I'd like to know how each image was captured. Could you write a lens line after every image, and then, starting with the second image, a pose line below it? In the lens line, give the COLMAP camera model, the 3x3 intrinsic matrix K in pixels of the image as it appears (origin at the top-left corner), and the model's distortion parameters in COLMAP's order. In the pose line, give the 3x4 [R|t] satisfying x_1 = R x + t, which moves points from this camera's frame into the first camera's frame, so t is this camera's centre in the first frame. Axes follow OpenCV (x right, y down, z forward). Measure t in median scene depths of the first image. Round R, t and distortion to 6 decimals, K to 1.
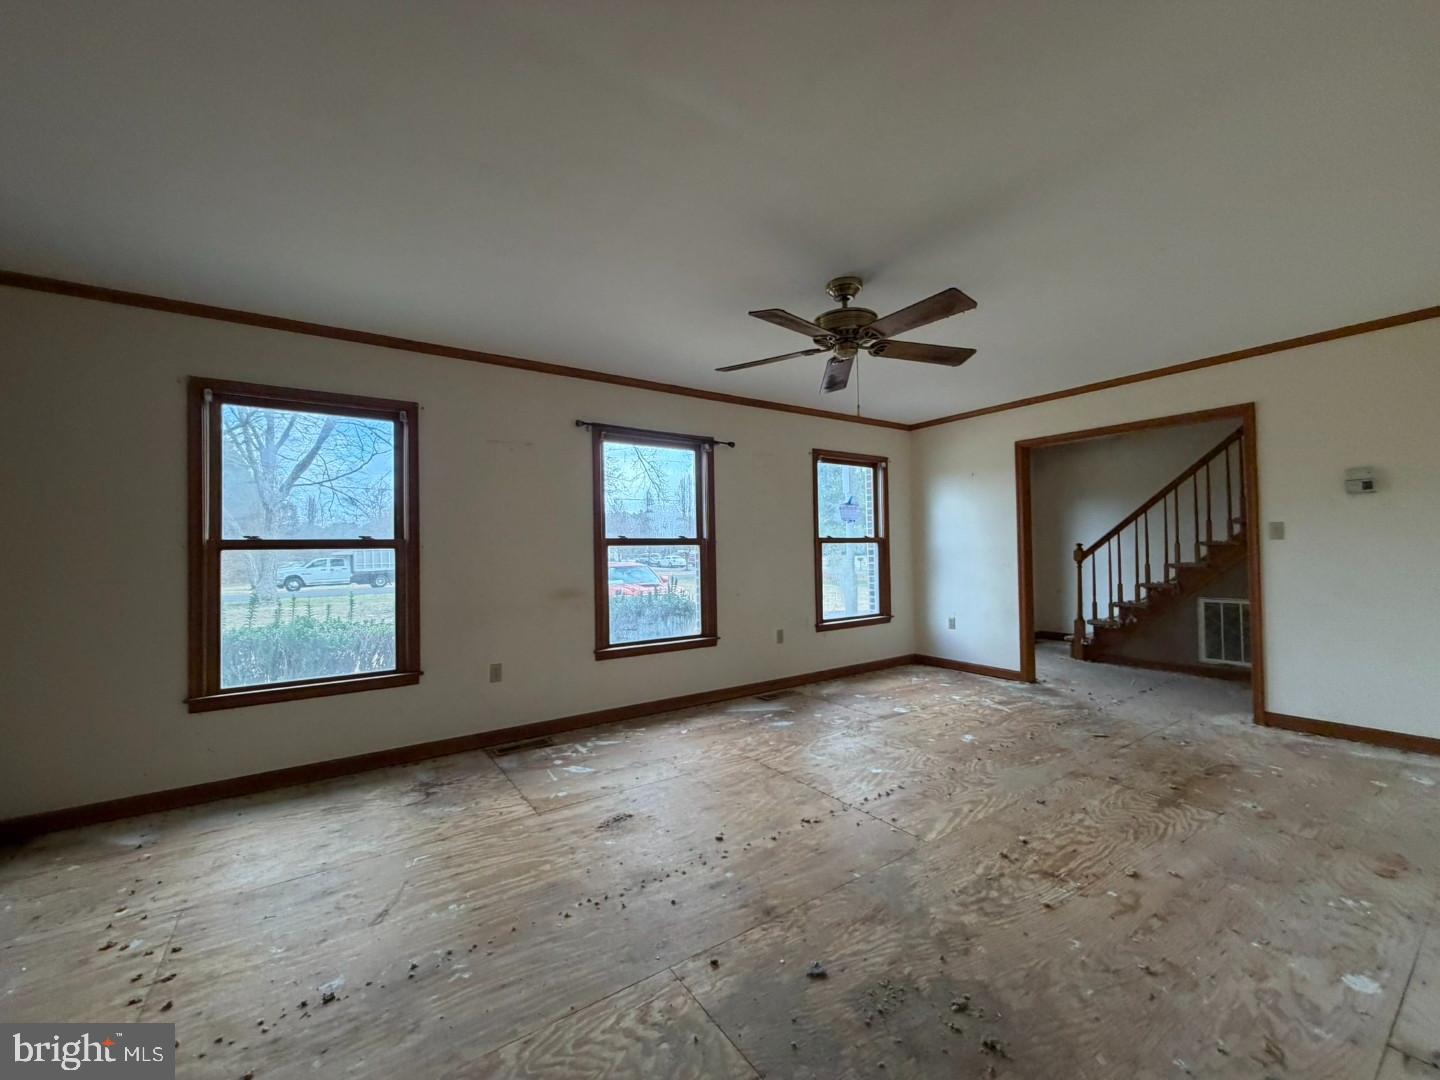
lens RADIAL K [[573.1, 0, 713.9], [0, 573.1, 541.3], [0, 0, 1]] dist [-0.000998, 0.000147]
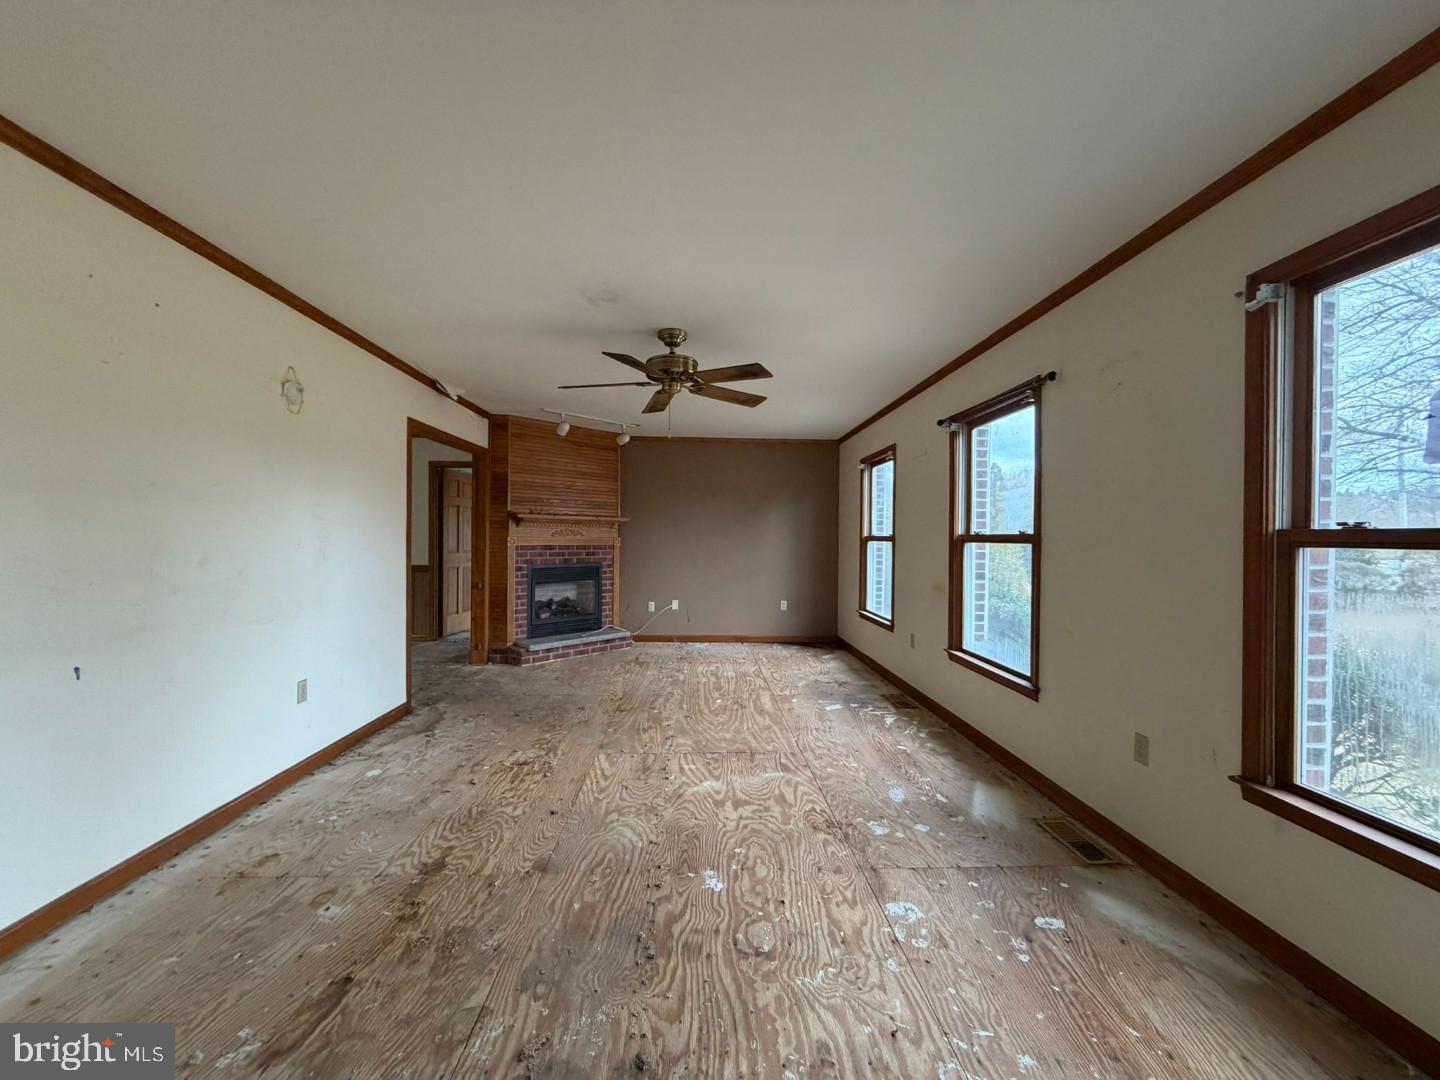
lens RADIAL K [[573.1, 0, 713.9], [0, 573.1, 541.3], [0, 0, 1]] dist [-0.000998, 0.000147]
pose [[-0.530656, 0.019179, -0.847370, 1.016234], [0.016176, 0.999791, 0.012499, -0.015415], [0.847433, -0.007074, -0.530855, 1.429218]]
